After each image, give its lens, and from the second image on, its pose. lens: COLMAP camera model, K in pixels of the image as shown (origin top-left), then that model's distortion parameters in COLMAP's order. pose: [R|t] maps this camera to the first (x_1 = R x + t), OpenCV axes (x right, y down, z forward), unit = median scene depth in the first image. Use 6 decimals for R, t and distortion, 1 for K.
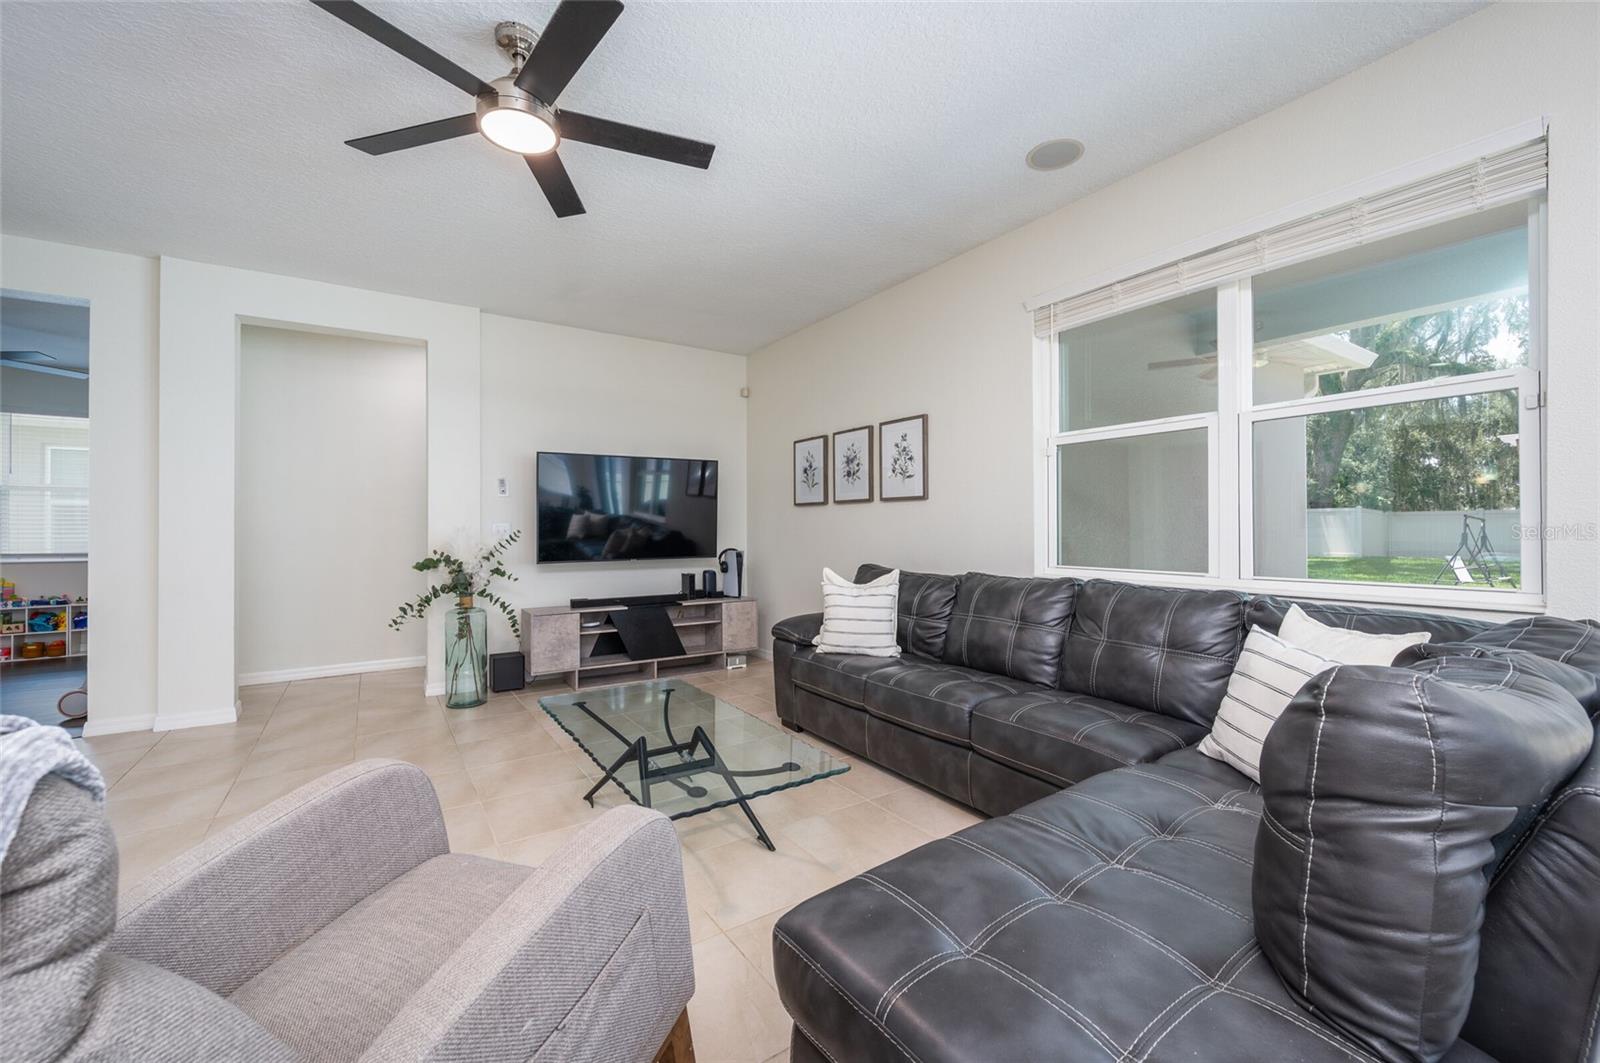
lens RADIAL K [[640.9, 0, 796.6], [0, 640.9, 527.1], [0, 0, 1]] dist [-0.000422, 0.000375]
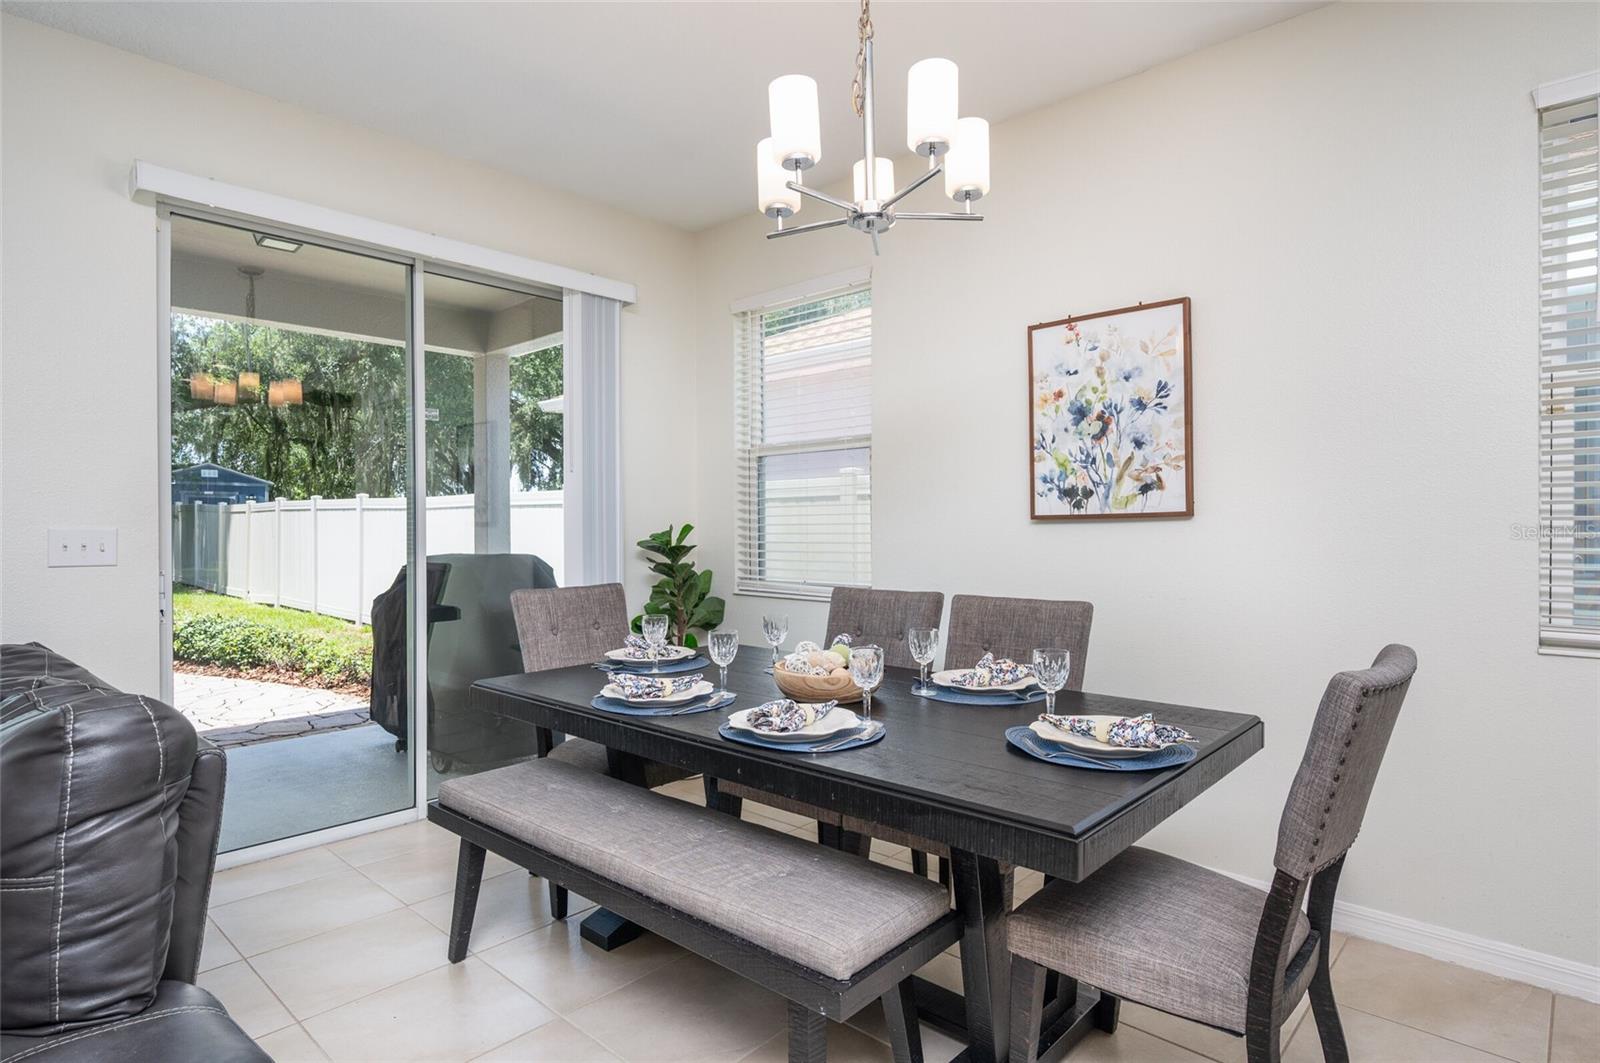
lens RADIAL K [[854.4, 0, 809.3], [0, 854.4, 526.9], [0, 0, 1]] dist [0.004319, 0.000084]
pose [[-0.244037, 0.007352, 0.969738, -0.175034], [0.005536, 0.999966, -0.006188, -0.014721], [-0.969750, 0.003858, -0.244069, 0.024088]]
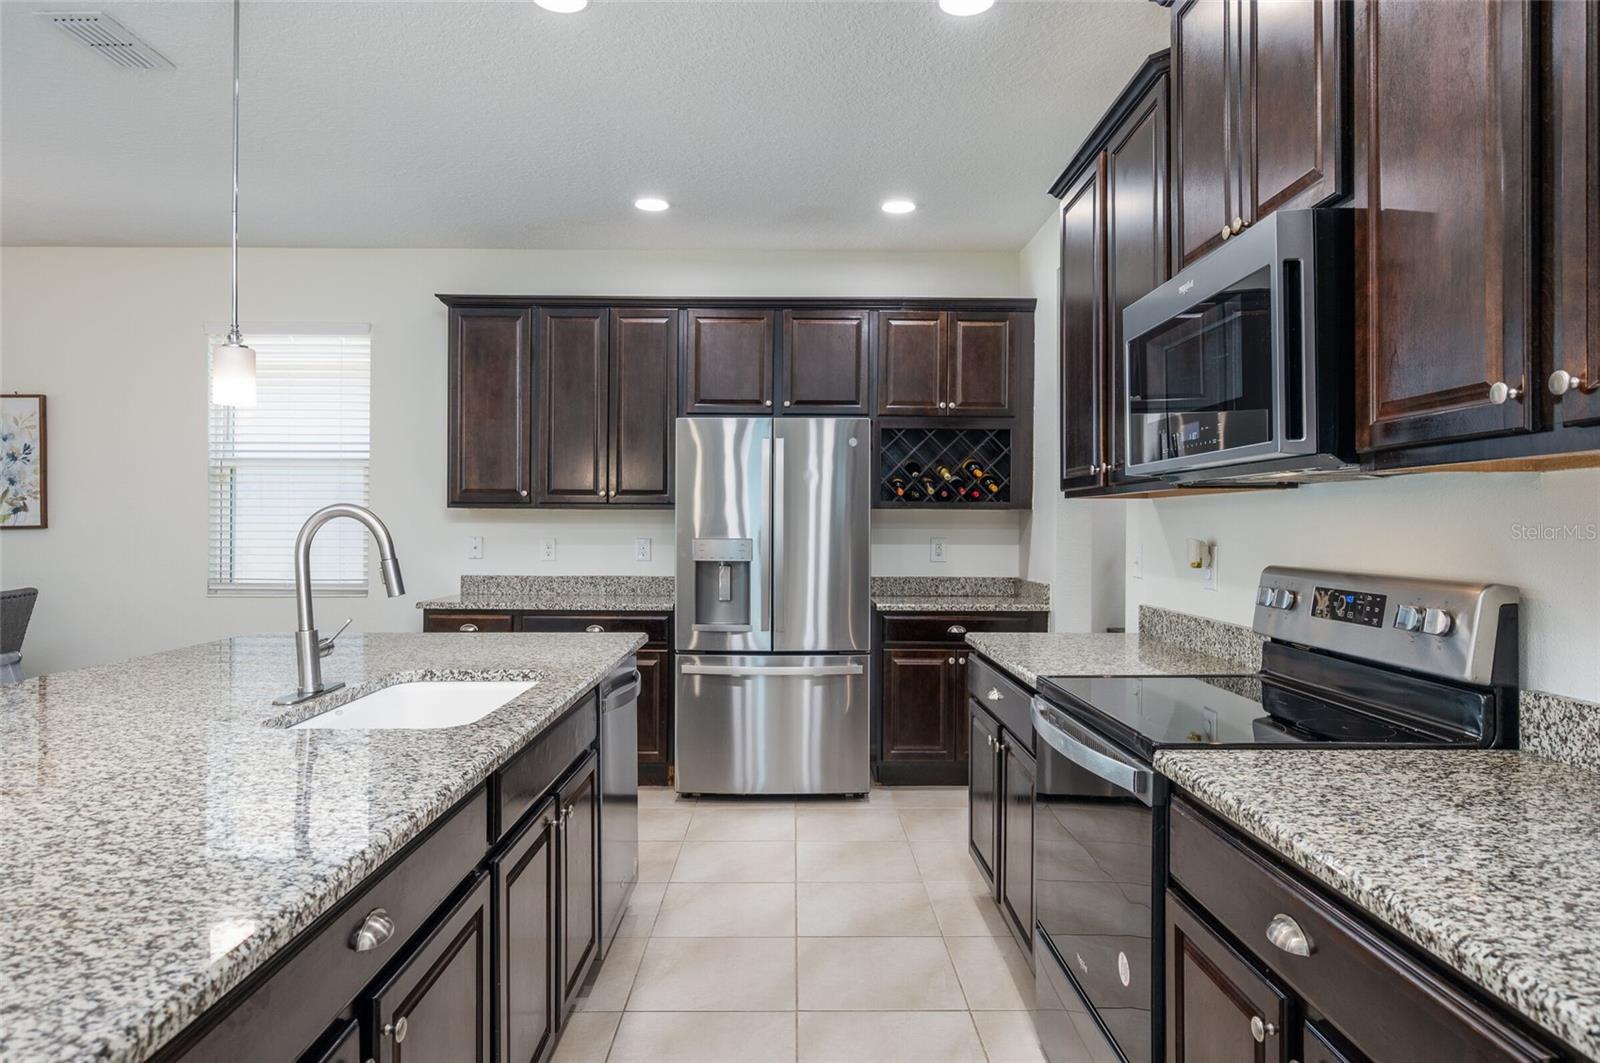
lens RADIAL K [[956.4, 0, 800.9], [0, 956.4, 524.6], [0, 0, 1]] dist [-0.002376, -0.002523]
pose [[-0.836862, 0.007859, 0.547358, -1.062038], [0.003222, 0.999950, -0.009431, -0.015519], [-0.547405, -0.006129, -0.836845, 0.062358]]
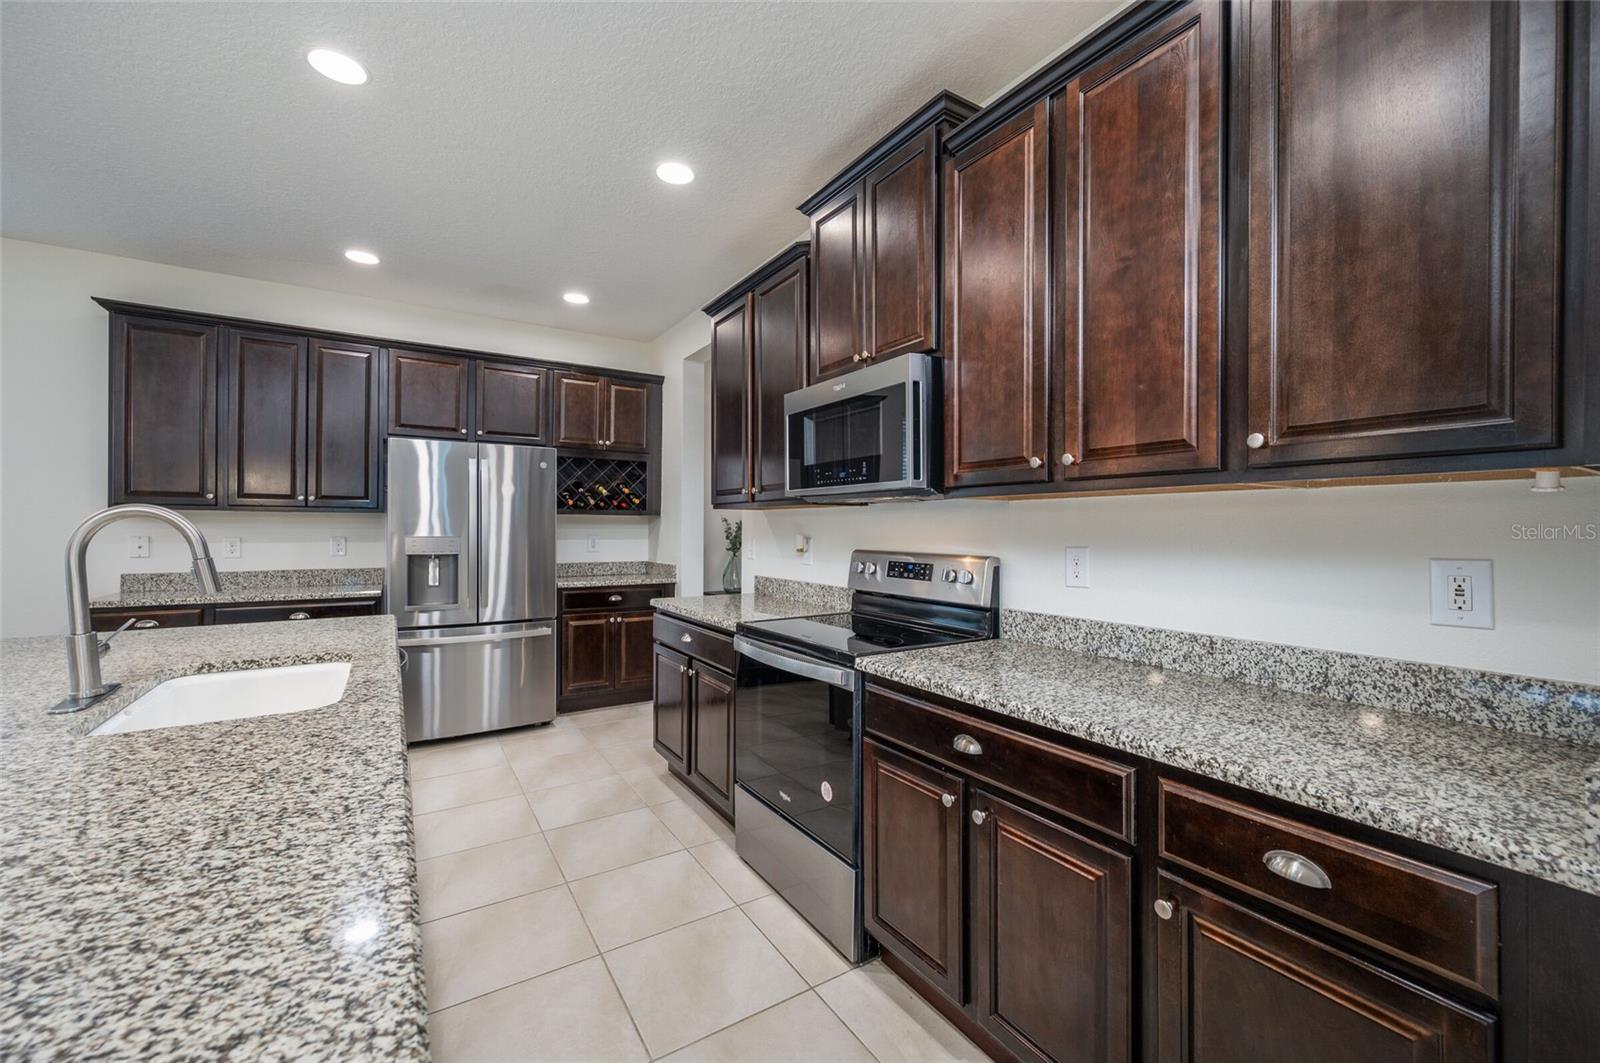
lens RADIAL K [[640.9, 0, 803.9], [0, 640.9, 528.5], [0, 0, 1]] dist [-0.000422, 0.000375]
pose [[-0.999778, 0.005957, 0.020214, -0.948538], [0.005913, 0.999980, -0.002227, -0.016463], [-0.020227, -0.002107, -0.999793, 0.102967]]
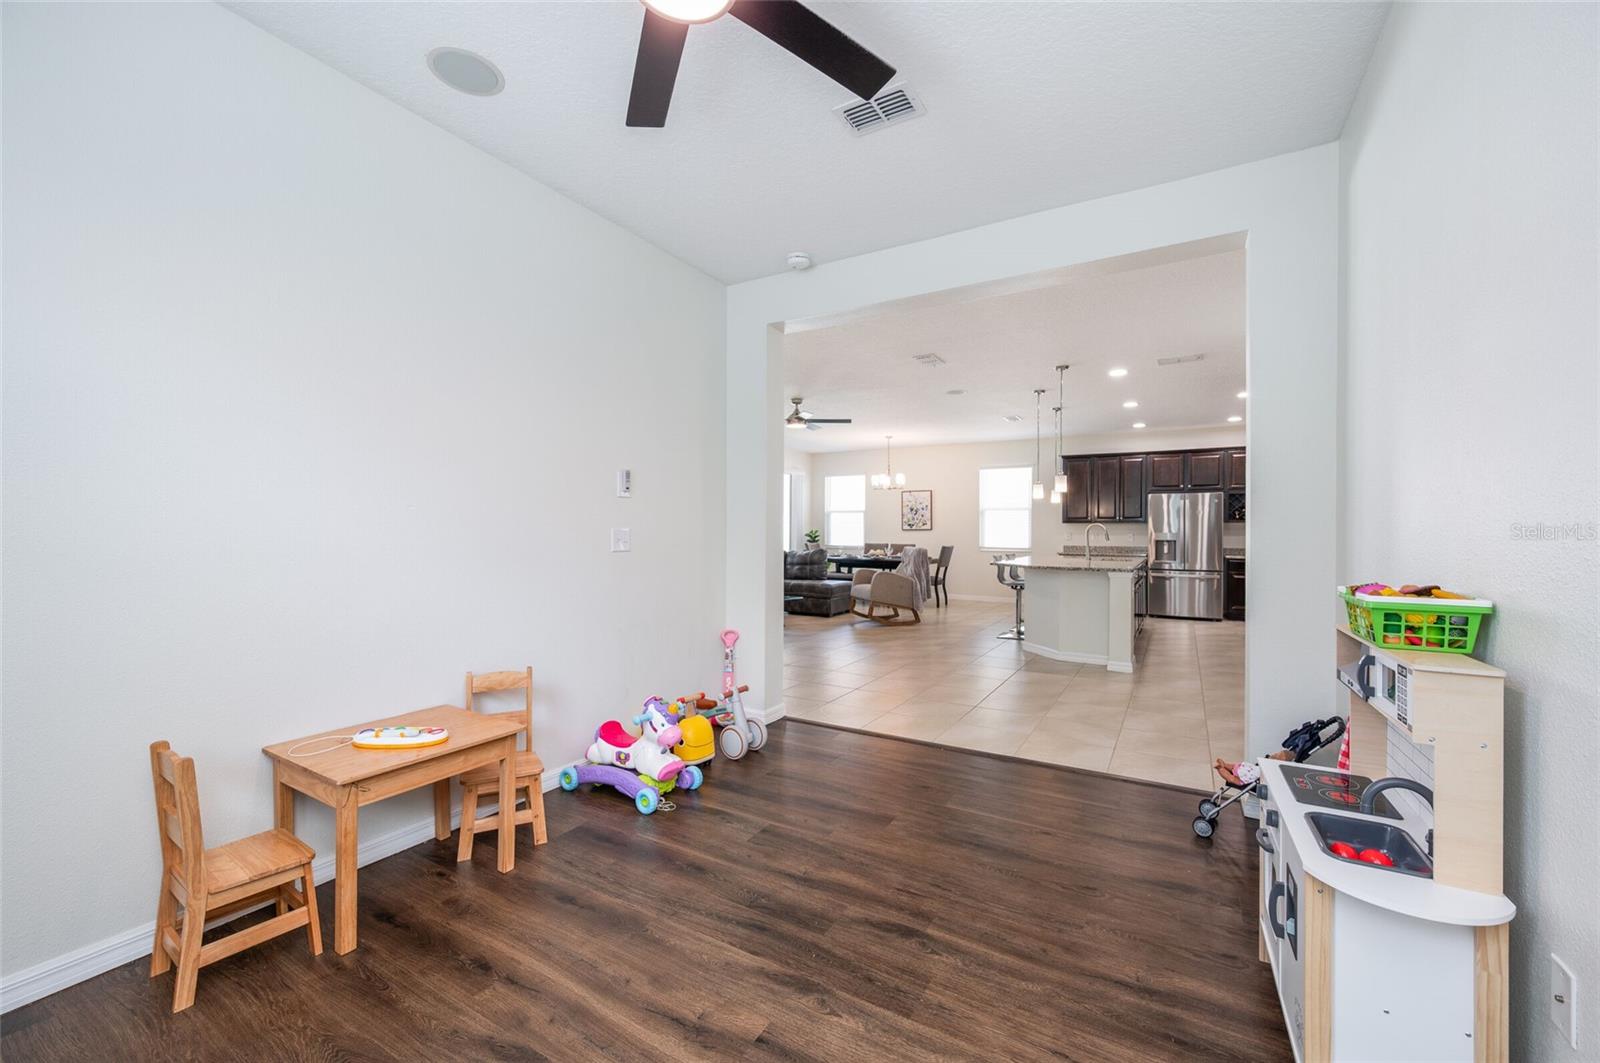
lens RADIAL K [[640.9, 0, 801.0], [0, 640.9, 525.2], [0, 0, 1]] dist [-0.000422, 0.000375]
pose [[-0.427415, 0.015242, 0.903927, -1.823001], [-0.004181, 0.999814, -0.018836, 0.008228], [-0.904046, -0.011831, -0.427271, 1.235940]]
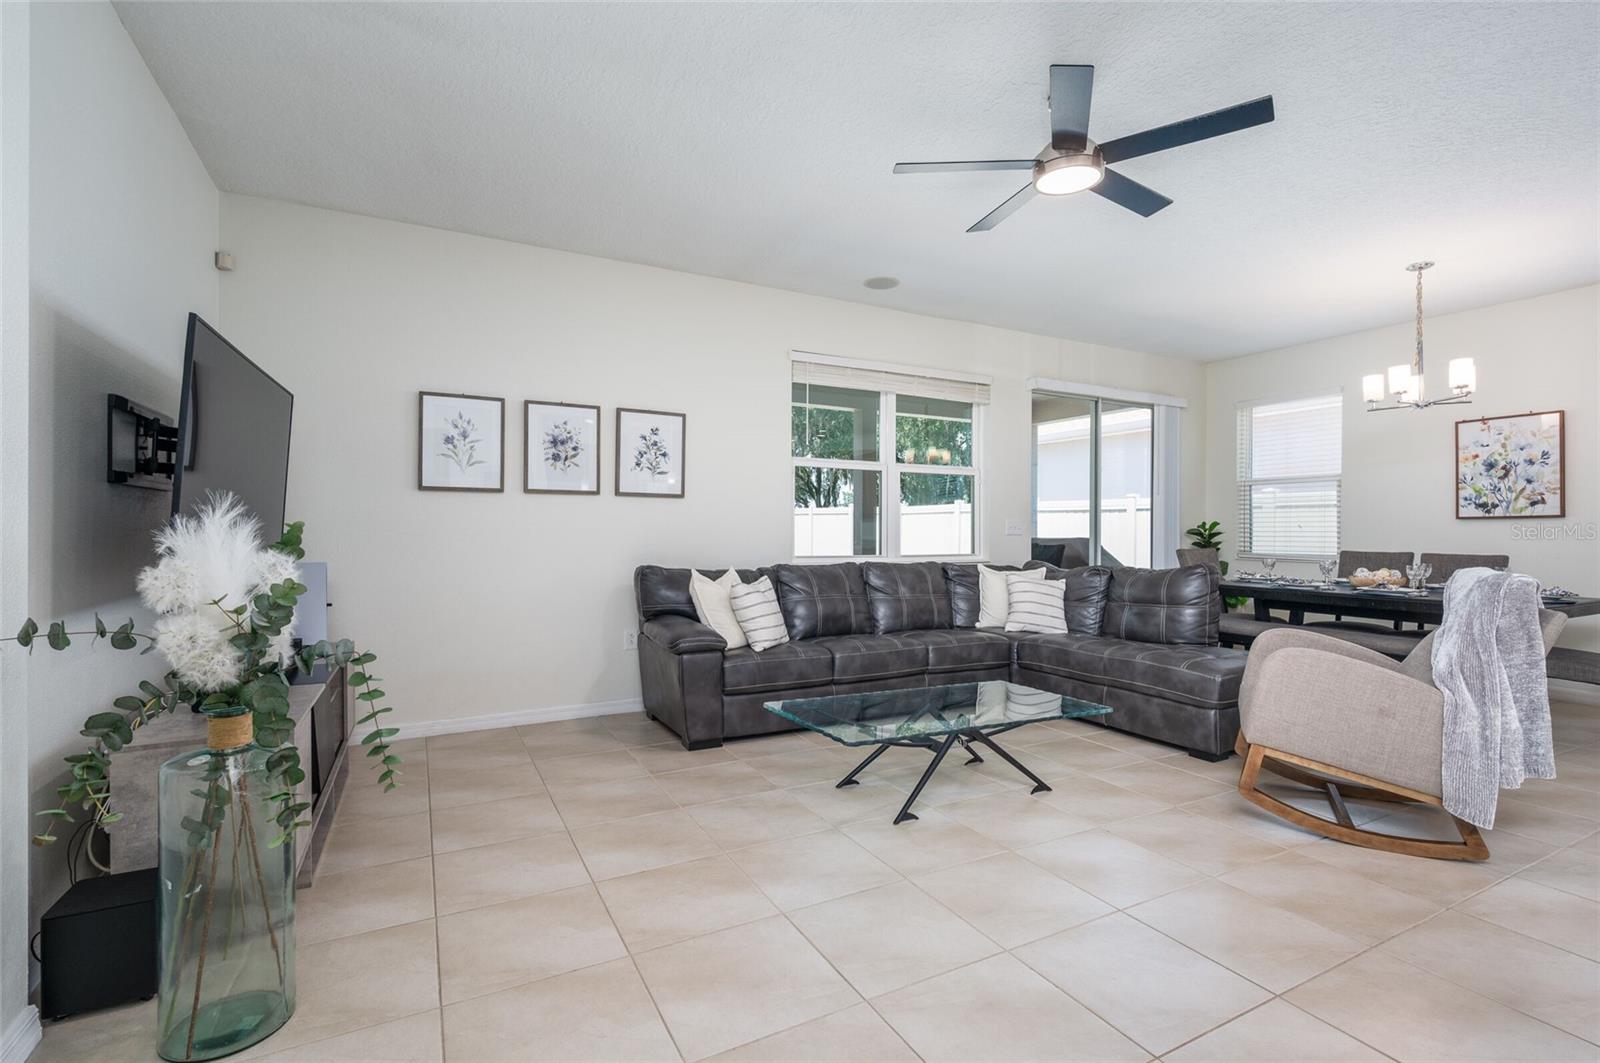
lens RADIAL K [[730.0, 0, 804.5], [0, 730.0, 530.8], [0, 0, 1]] dist [0.001946, 0.000659]
pose [[0.094563, 0.006661, 0.995497, -0.862716], [-0.008161, 0.999949, -0.005916, 0.012399], [-0.995485, -0.007565, 0.094612, 0.653596]]
